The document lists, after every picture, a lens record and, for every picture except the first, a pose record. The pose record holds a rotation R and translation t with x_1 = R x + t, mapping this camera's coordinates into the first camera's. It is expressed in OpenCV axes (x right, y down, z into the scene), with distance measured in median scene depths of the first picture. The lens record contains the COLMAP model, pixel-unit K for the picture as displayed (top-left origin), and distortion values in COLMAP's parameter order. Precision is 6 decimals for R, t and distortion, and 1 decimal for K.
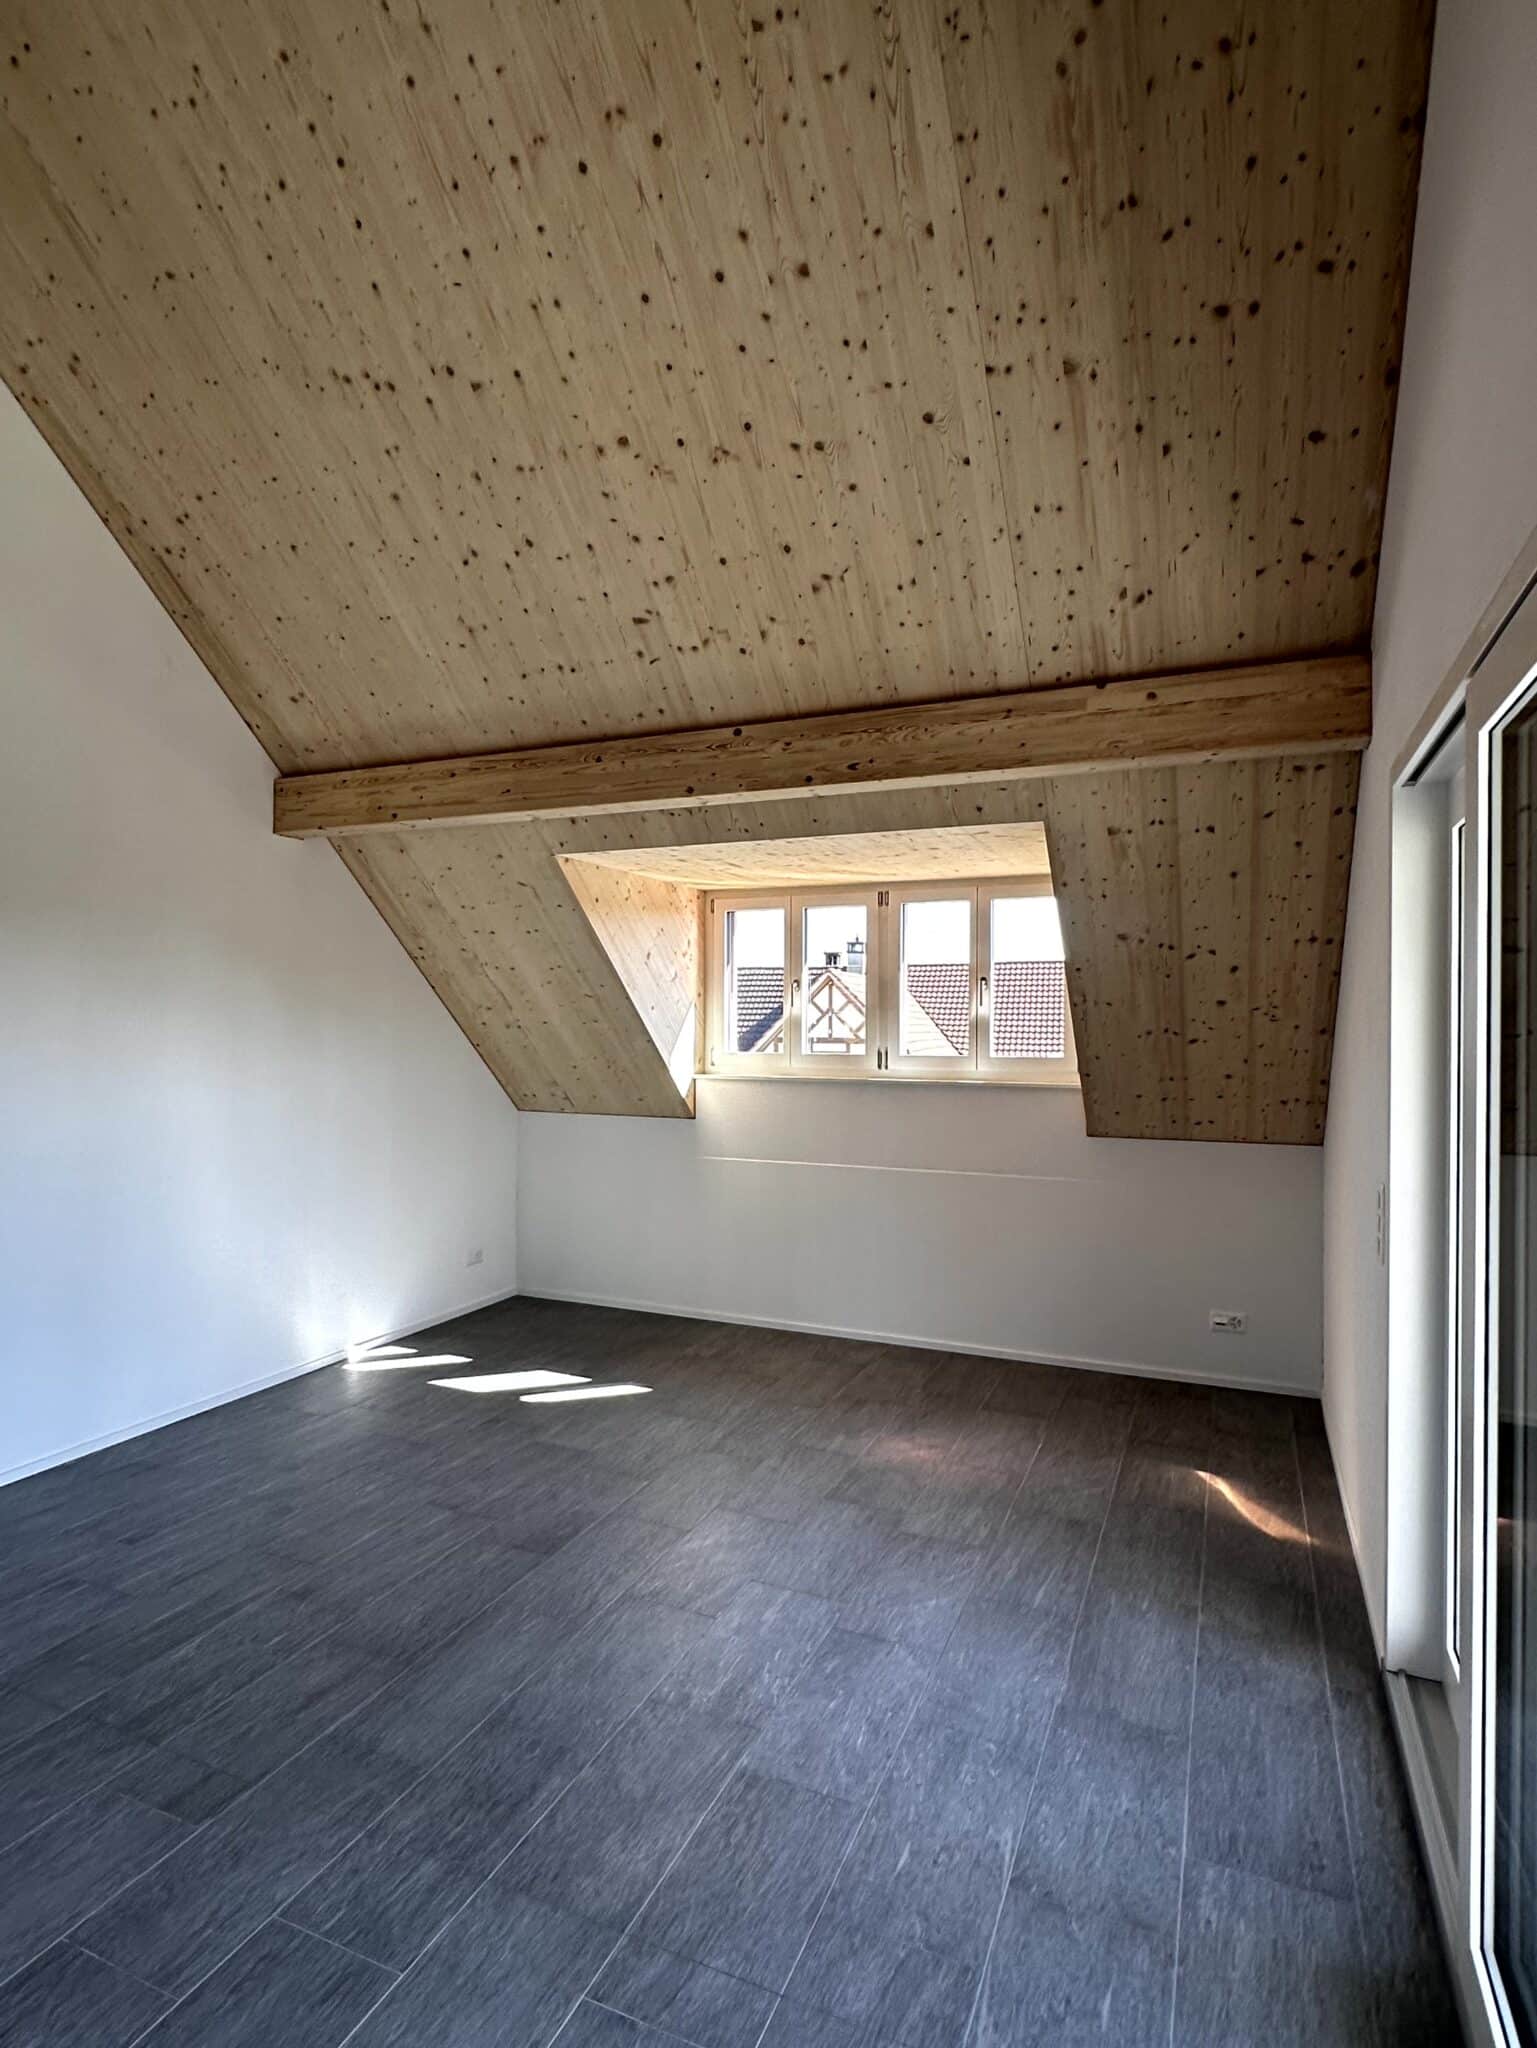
lens RADIAL K [[1083.1, 0, 769.2], [0, 1083.1, 1024.8], [0, 0, 1]] dist [-0.001397, -0.001040]
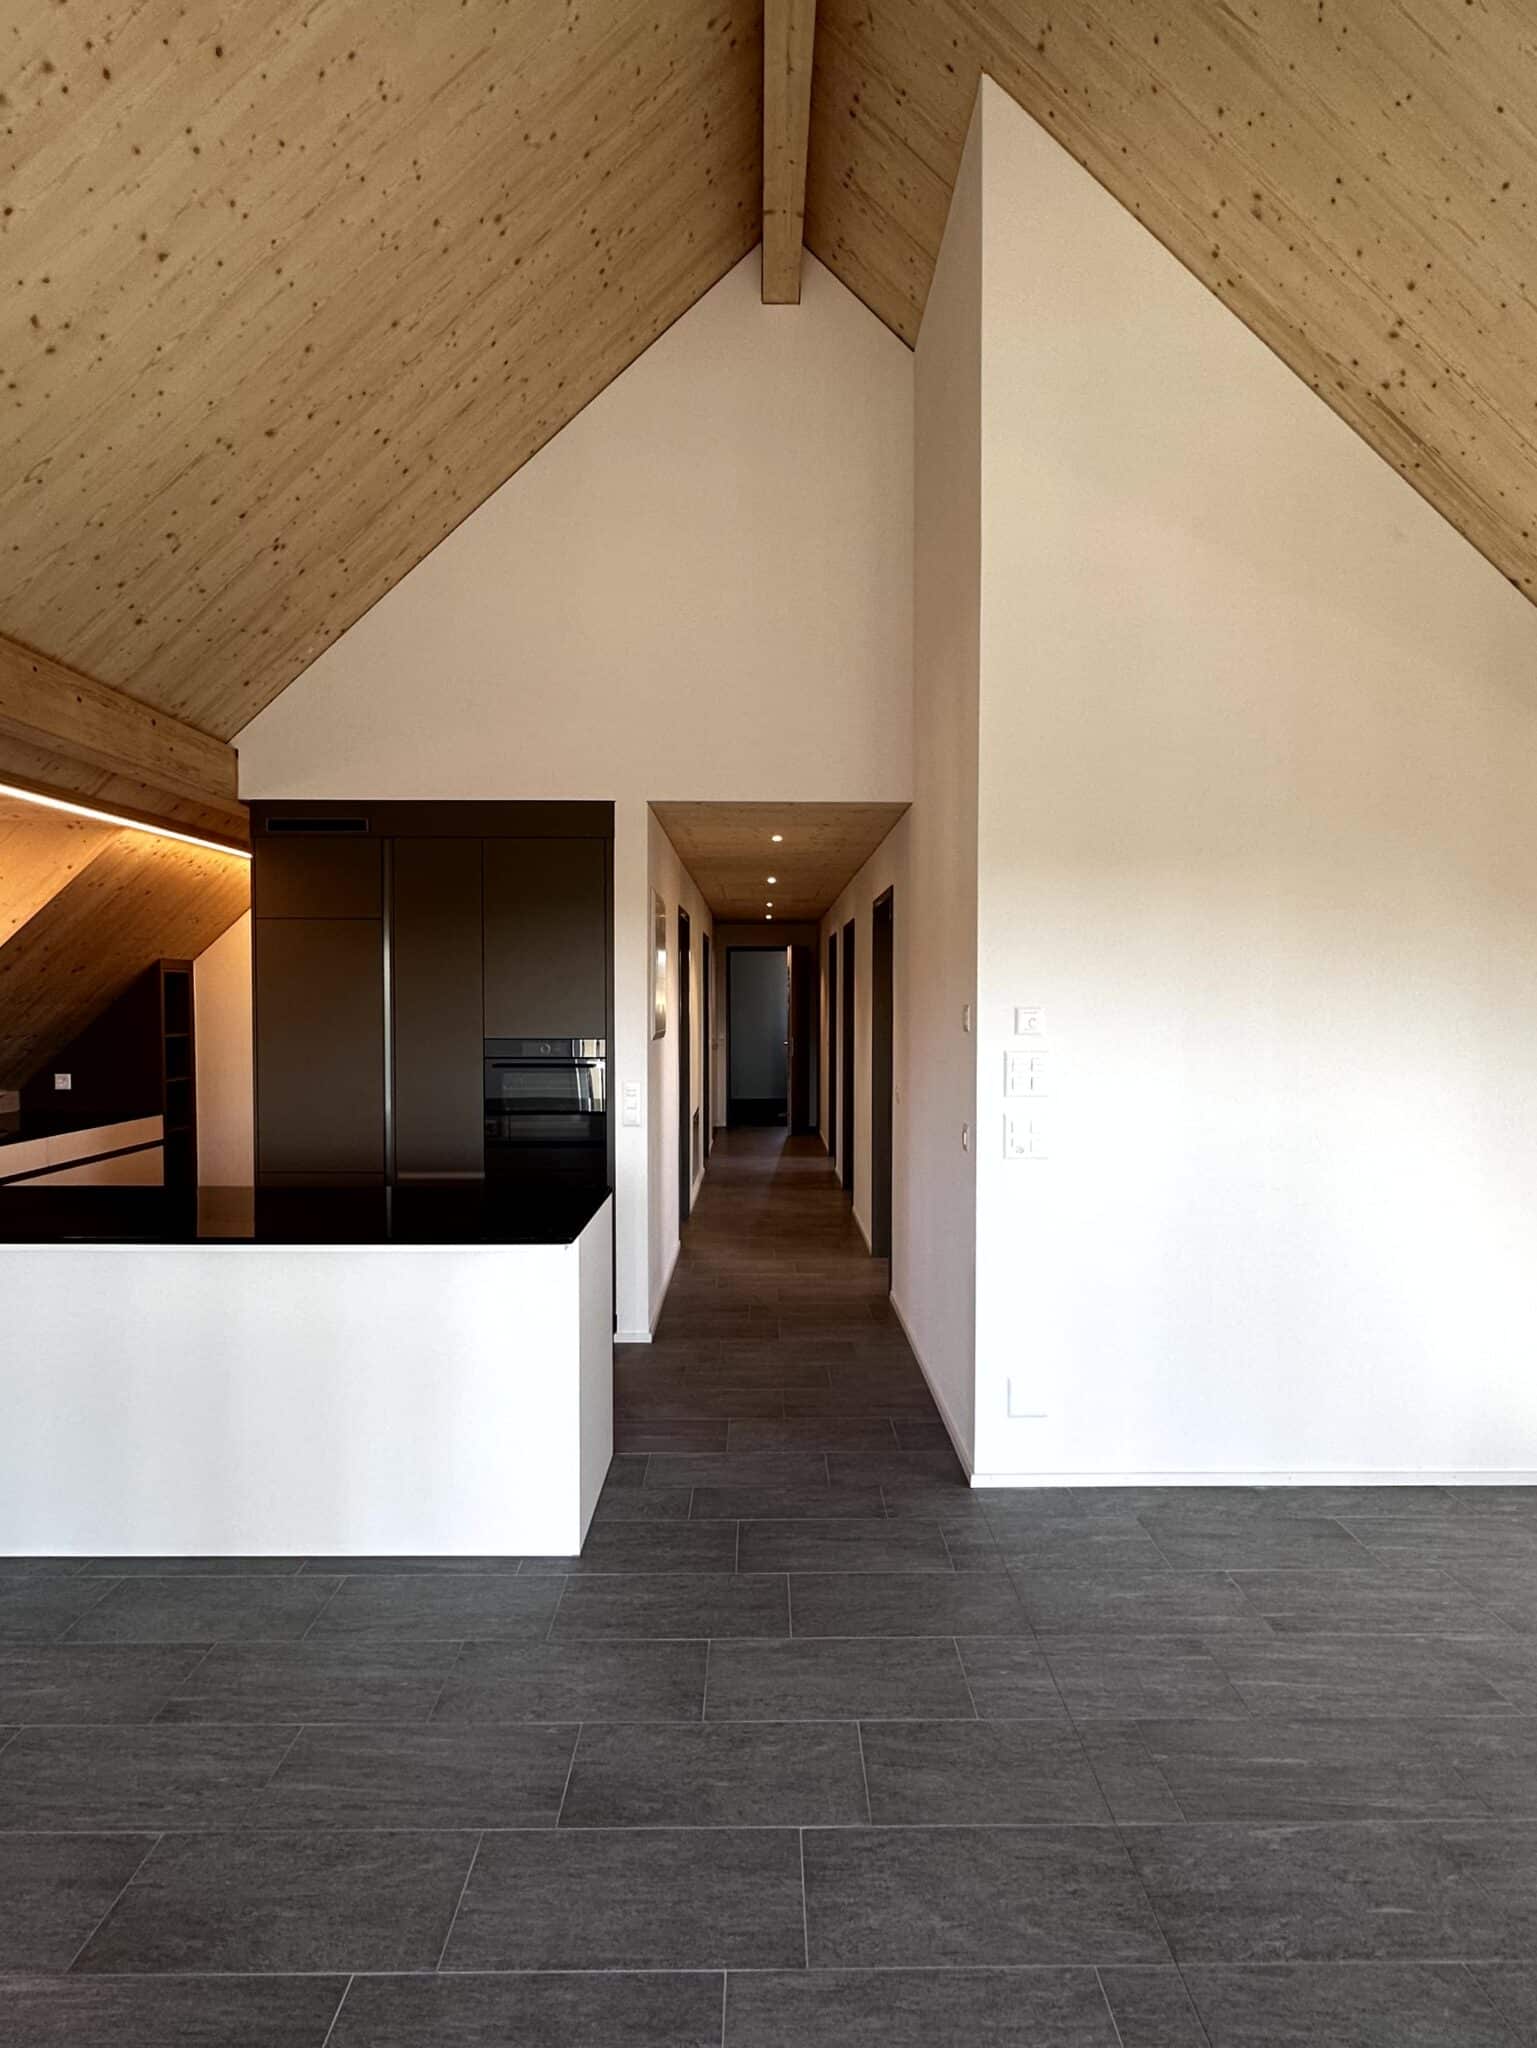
lens RADIAL K [[1083.1, 0, 772.5], [0, 1083.1, 1027.4], [0, 0, 1]] dist [-0.001397, -0.001040]
pose [[0.412903, 0.018313, -0.910591, -0.017937], [-0.002258, 0.999815, 0.019084, 0.015987], [0.910772, -0.005824, 0.412868, 0.306907]]
